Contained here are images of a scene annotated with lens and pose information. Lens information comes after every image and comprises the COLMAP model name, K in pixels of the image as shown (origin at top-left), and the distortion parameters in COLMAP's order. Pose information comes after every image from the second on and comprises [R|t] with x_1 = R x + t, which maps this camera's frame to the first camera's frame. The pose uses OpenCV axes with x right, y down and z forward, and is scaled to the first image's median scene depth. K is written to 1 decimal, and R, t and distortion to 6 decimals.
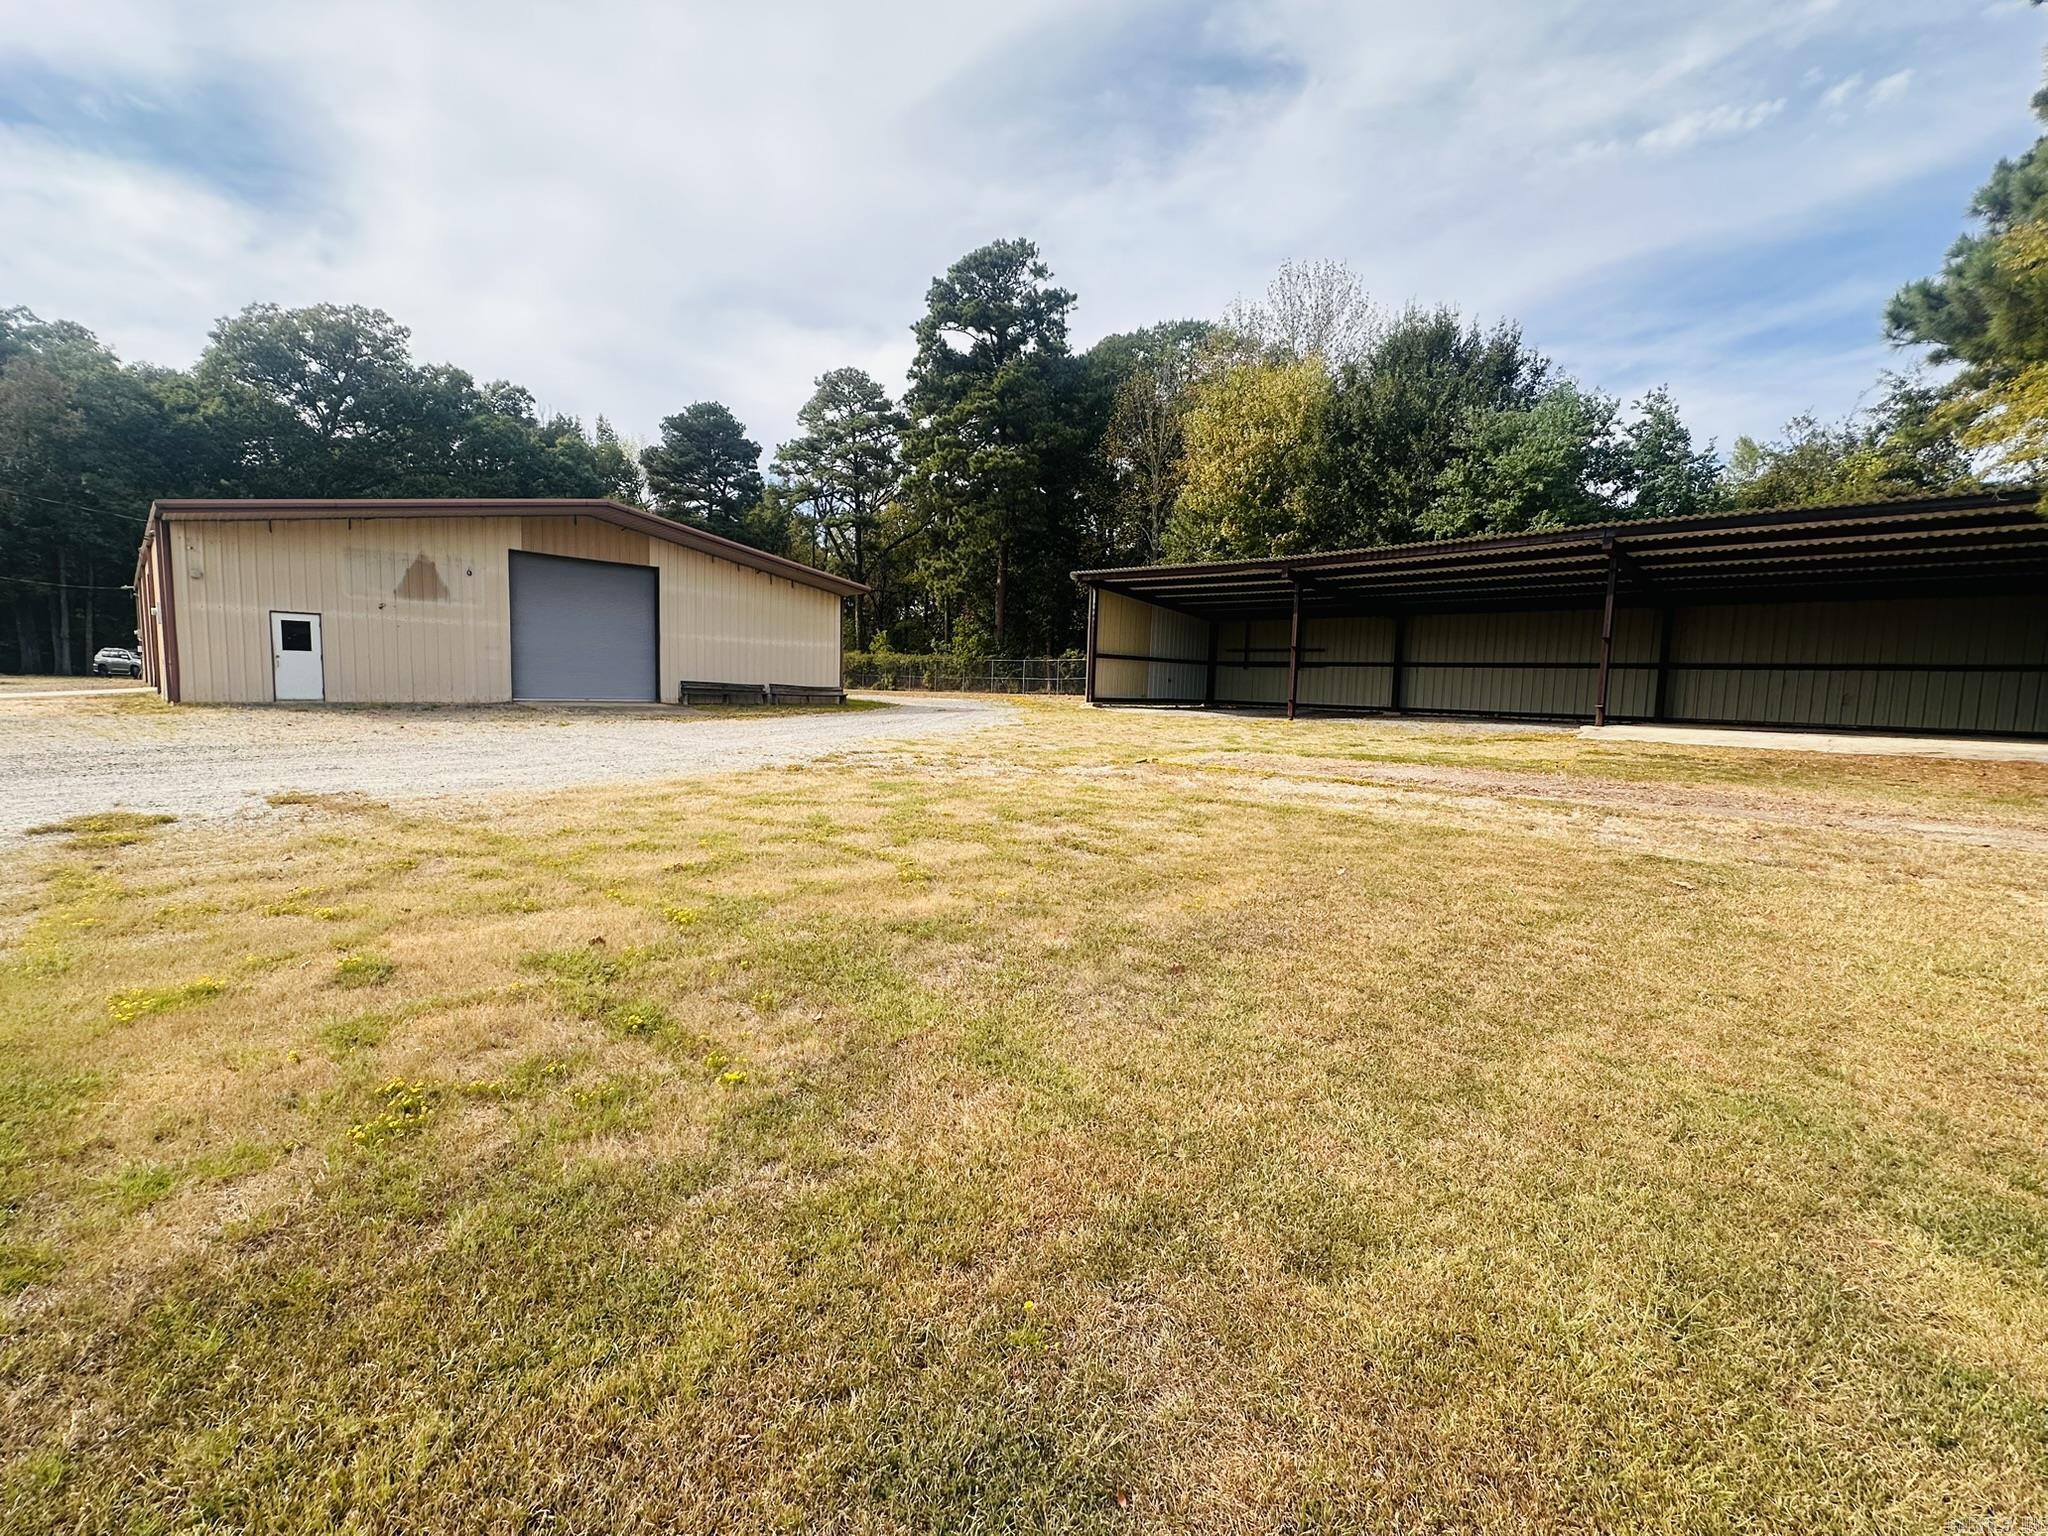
lens RADIAL K [[820.3, 0, 1023.2], [0, 820.3, 757.3], [0, 0, 1]] dist [-0.004313, 0.000766]
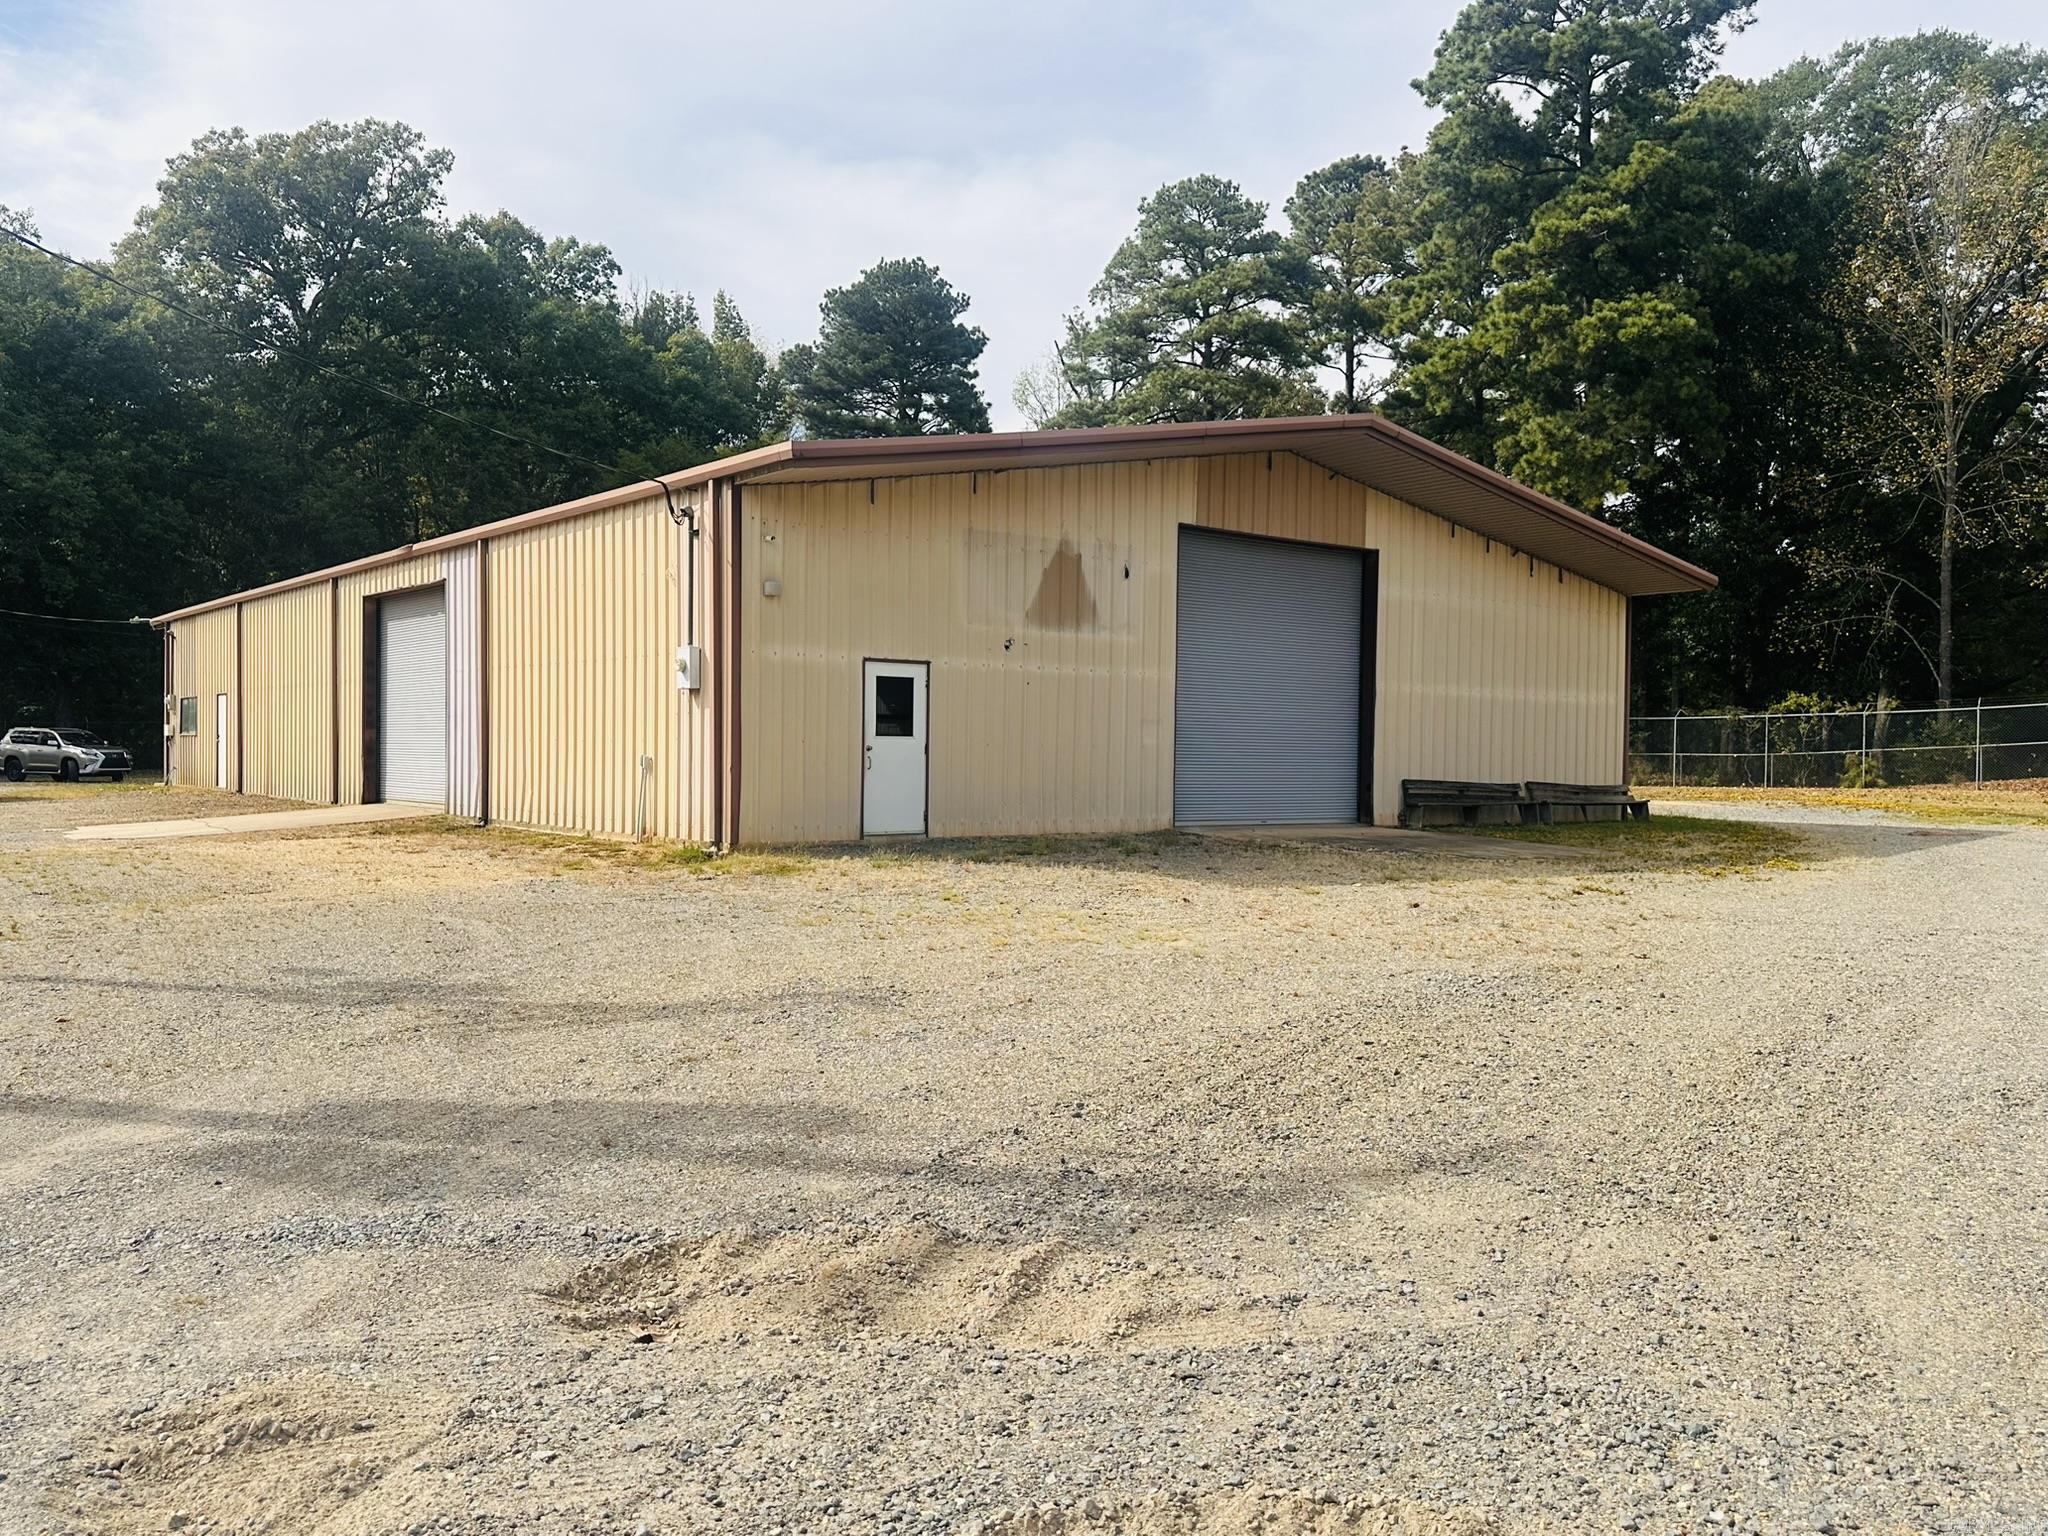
lens RADIAL K [[1523.6, 0, 1025.6], [0, 1523.6, 787.2], [0, 0, 1]] dist [0.034804, -0.025578]
pose [[0.991247, -0.014878, -0.131178, -0.279497], [0.005553, 0.997448, -0.071174, -0.013224], [0.131902, 0.069823, 0.988801, 0.038226]]
